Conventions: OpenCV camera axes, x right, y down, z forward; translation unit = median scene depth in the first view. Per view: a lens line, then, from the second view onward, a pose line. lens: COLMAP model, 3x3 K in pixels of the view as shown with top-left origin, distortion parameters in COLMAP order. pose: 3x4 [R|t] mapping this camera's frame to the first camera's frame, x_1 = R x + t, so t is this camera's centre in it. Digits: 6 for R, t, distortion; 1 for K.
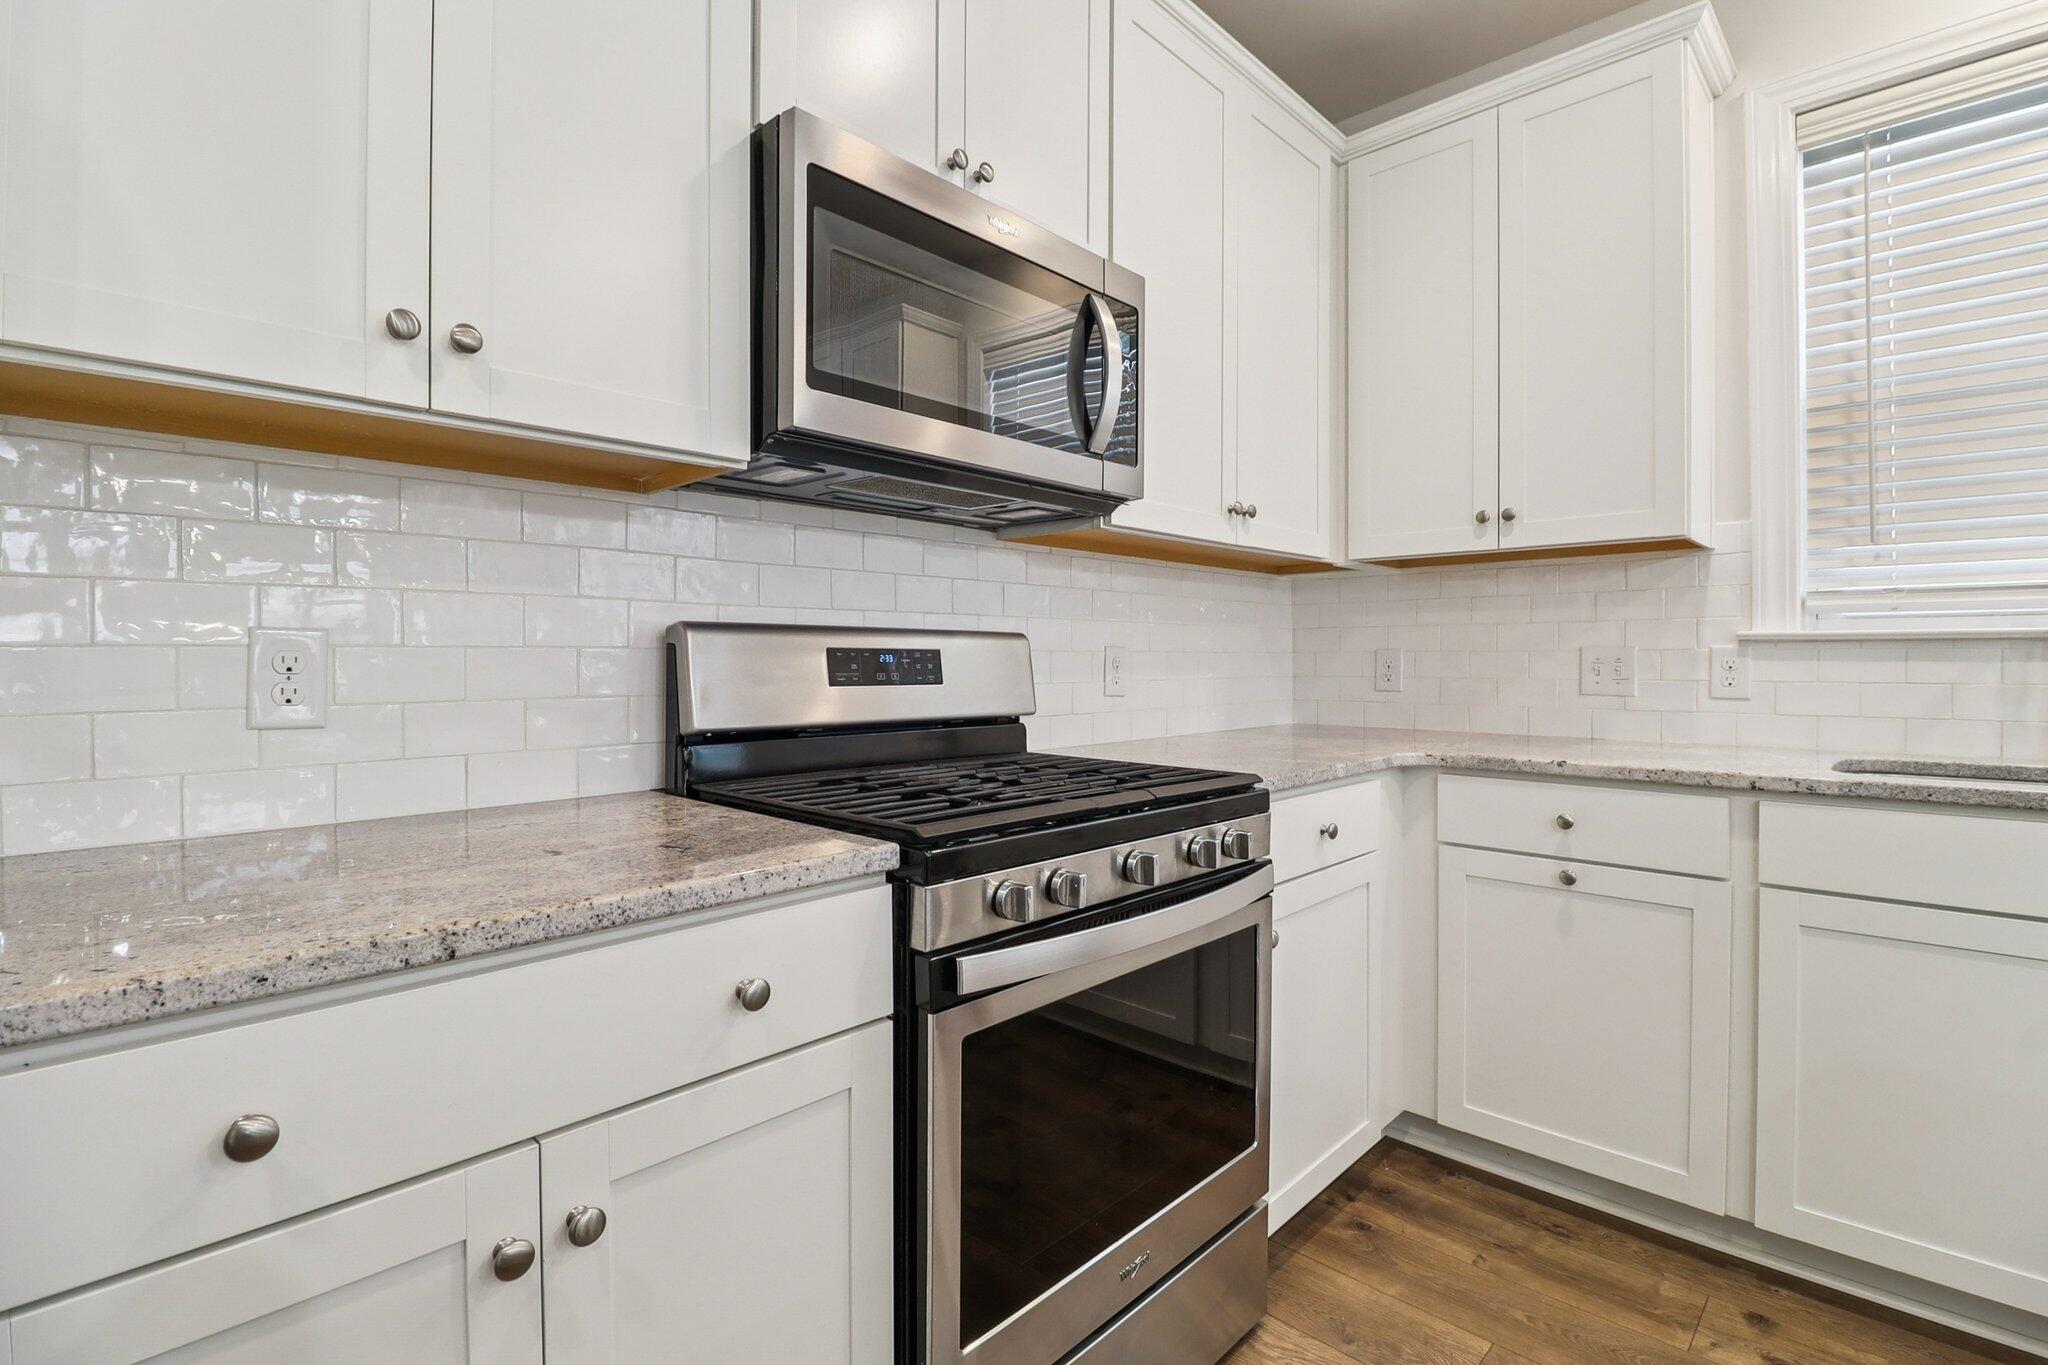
lens RADIAL K [[963.7, 0, 1025.3], [0, 963.7, 664.7], [0, 0, 1]] dist [-0.000631, -0.013555]
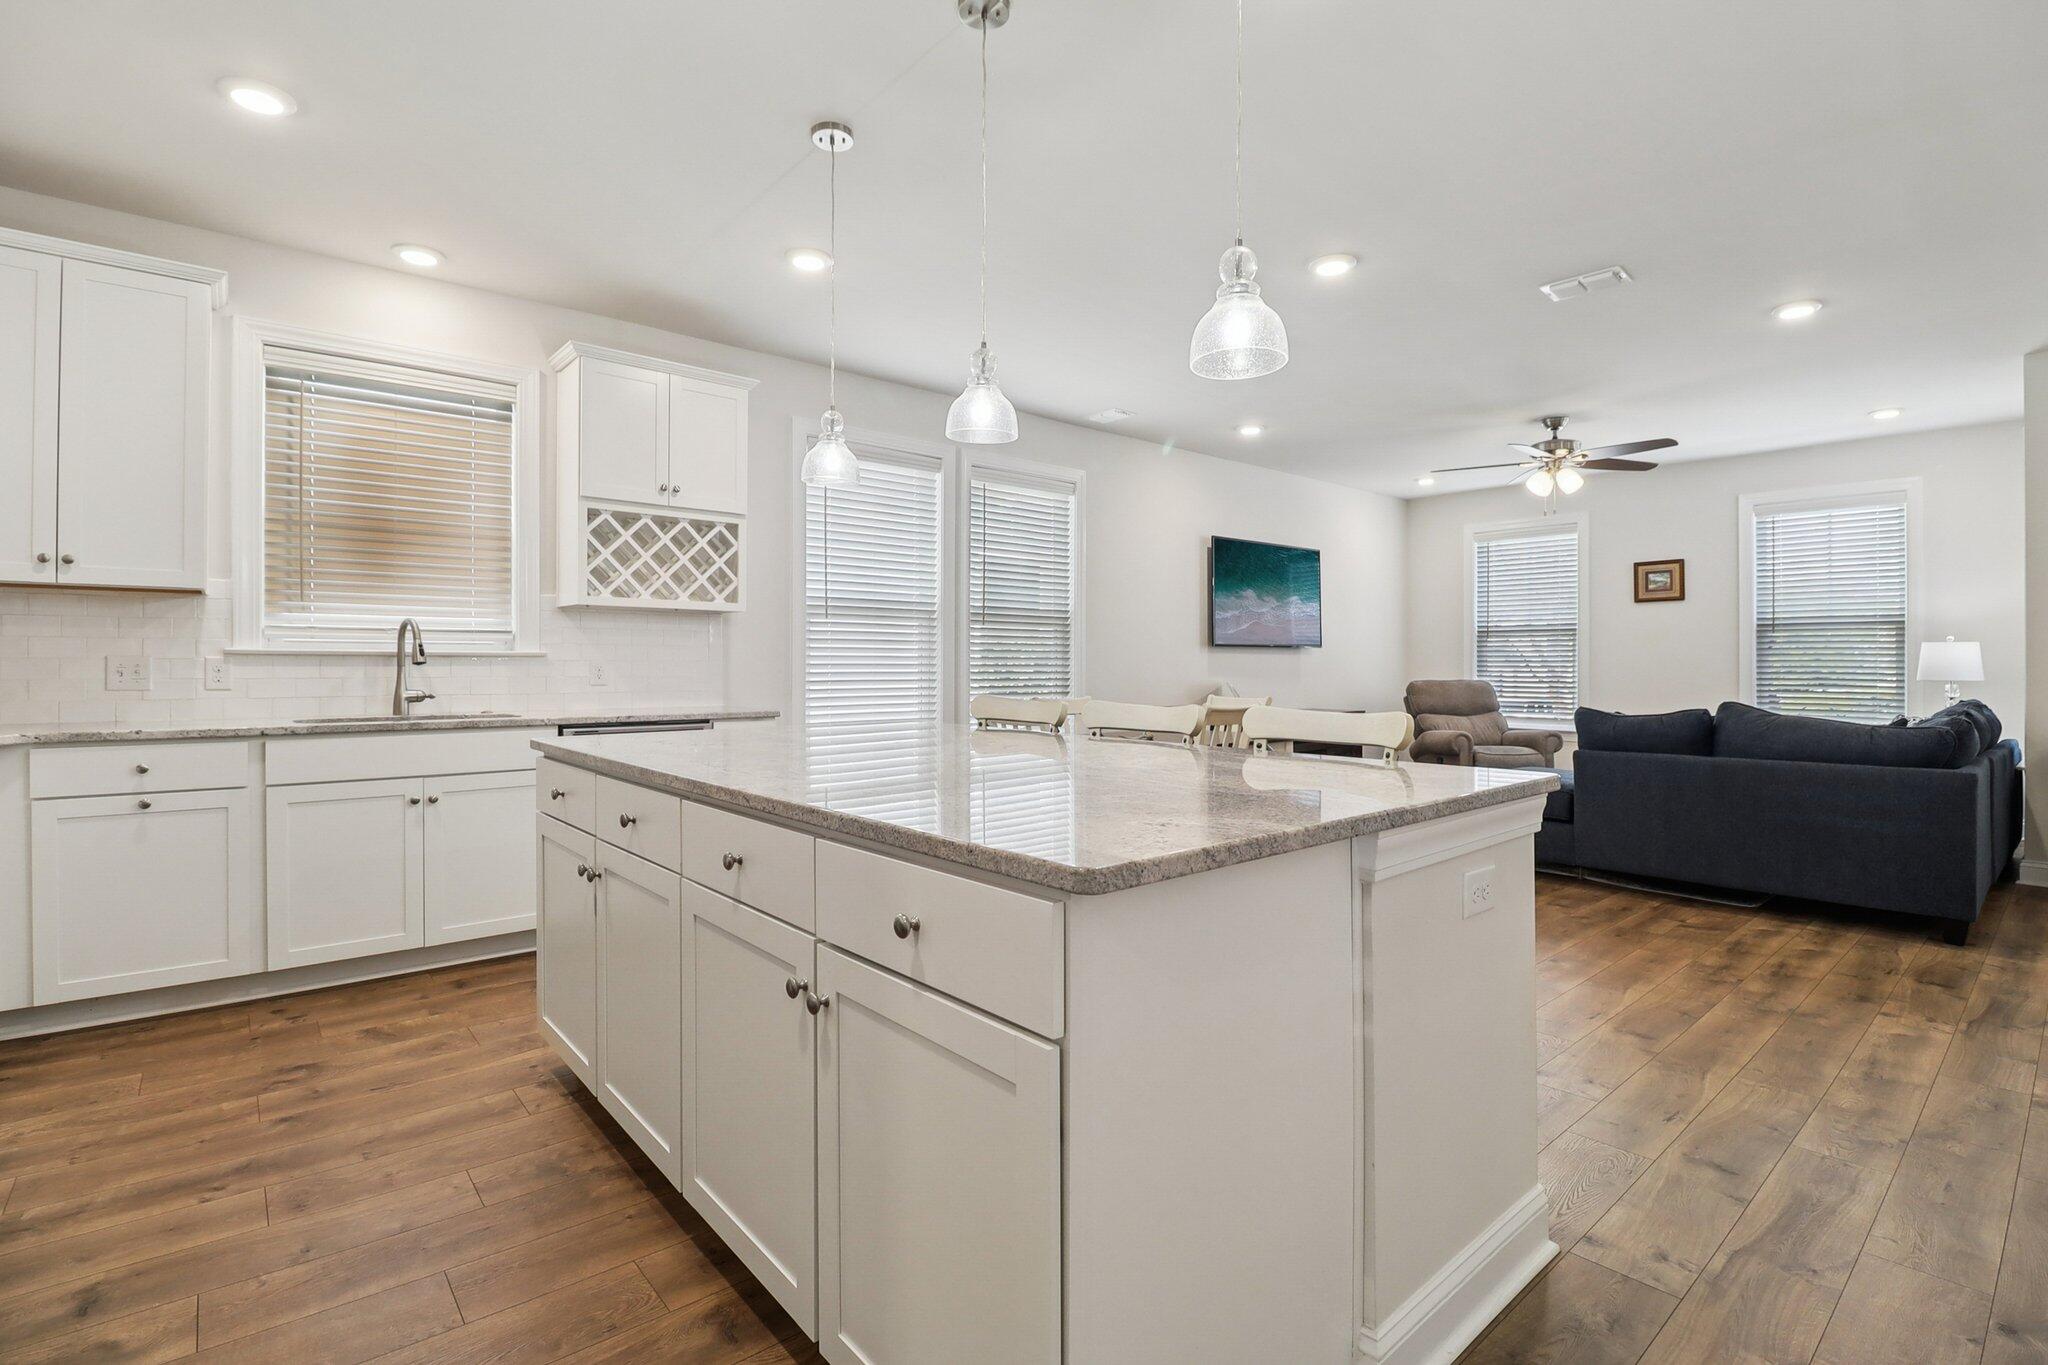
lens RADIAL K [[963.7, 0, 1025.3], [0, 963.7, 664.7], [0, 0, 1]] dist [-0.000631, -0.013555]
pose [[0.106121, 0.001909, 0.994351, -0.785102], [0.004262, 0.999988, -0.002375, 0.003543], [-0.994344, 0.004490, 0.106111, -0.562215]]
